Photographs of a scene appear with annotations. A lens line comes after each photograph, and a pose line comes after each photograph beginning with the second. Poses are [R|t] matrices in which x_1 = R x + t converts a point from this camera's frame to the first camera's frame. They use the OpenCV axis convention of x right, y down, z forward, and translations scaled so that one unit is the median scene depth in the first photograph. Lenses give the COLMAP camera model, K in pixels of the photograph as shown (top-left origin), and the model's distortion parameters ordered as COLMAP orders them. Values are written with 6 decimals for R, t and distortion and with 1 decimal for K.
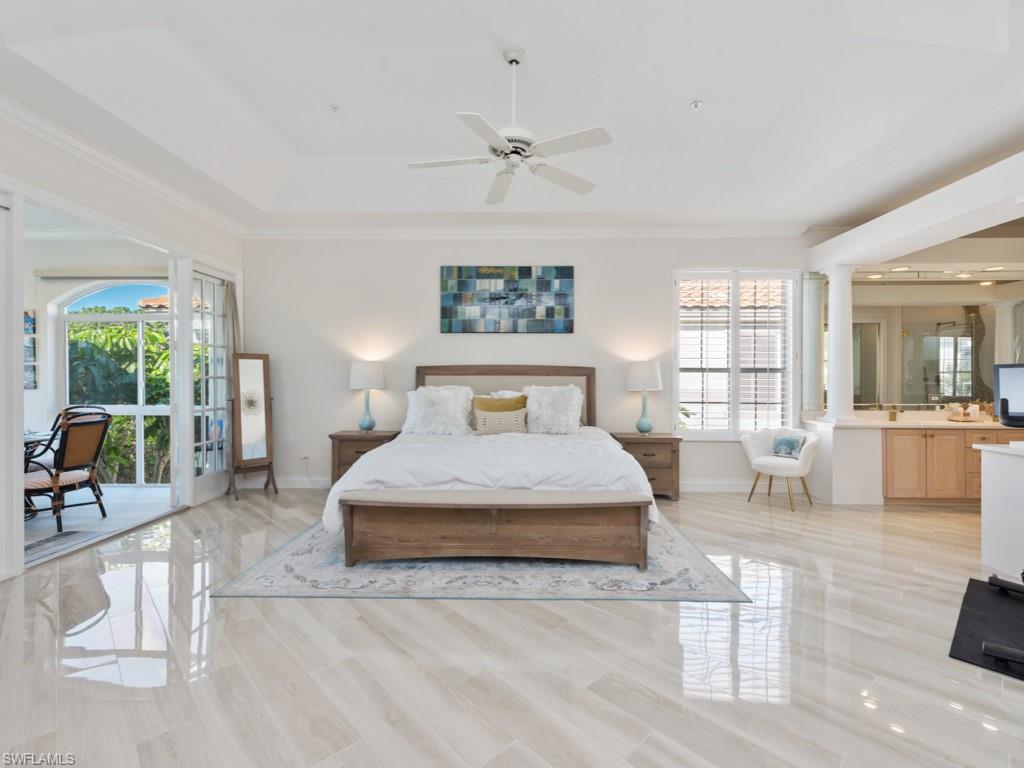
lens RADIAL K [[470.7, 0, 504.1], [0, 470.7, 379.8], [0, 0, 1]] dist [0.018736, -0.000423]
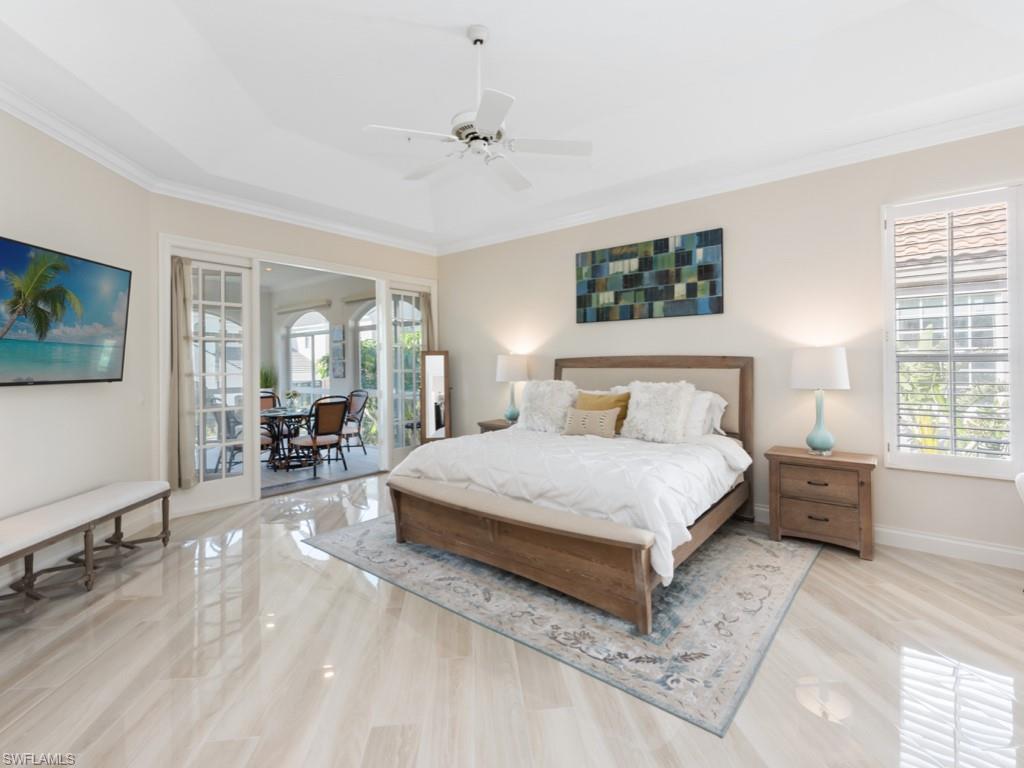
lens RADIAL K [[470.7, 0, 509.5], [0, 470.7, 365.3], [0, 0, 1]] dist [0.018736, -0.000423]
pose [[0.791504, -0.006507, -0.611129, 0.346563], [0.009466, 0.999954, 0.001612, -0.017698], [0.611091, -0.007061, 0.791529, 0.161343]]
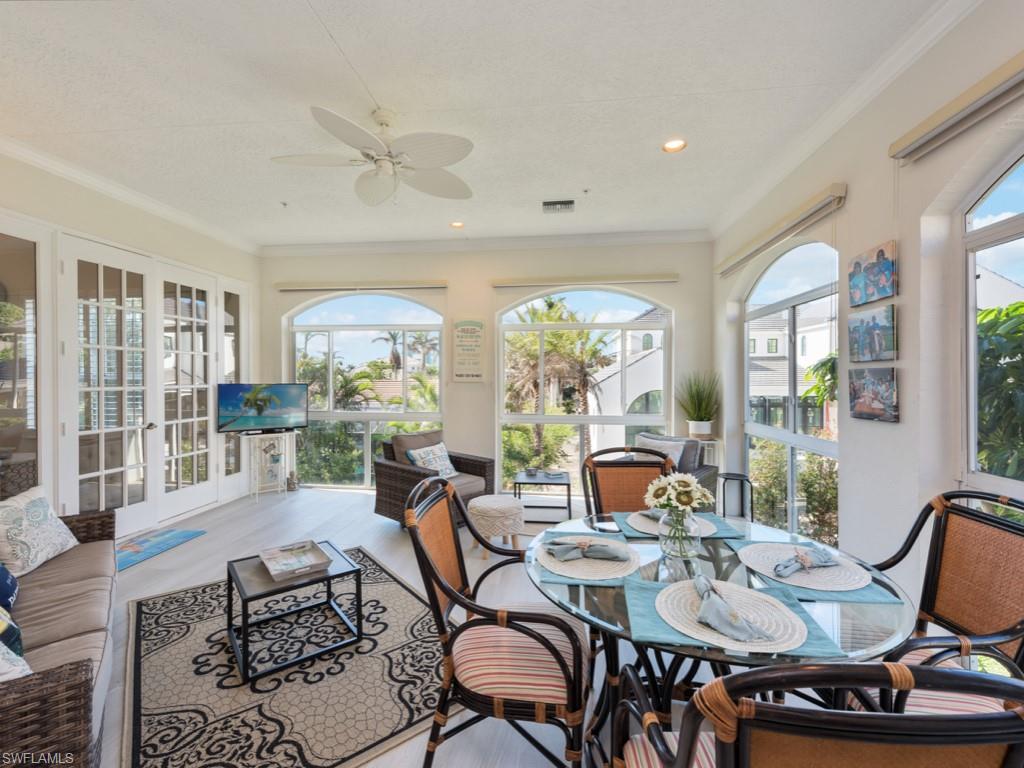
lens RADIAL K [[456.6, 0, 511.7], [0, 456.6, 379.7], [0, 0, 1]] dist [0.016956, 0.000266]
pose [[-0.059575, 0.004339, -0.998214, -0.570934], [0.001496, 0.999990, 0.004258, -0.023107], [0.998223, -0.001239, -0.059581, 0.716865]]
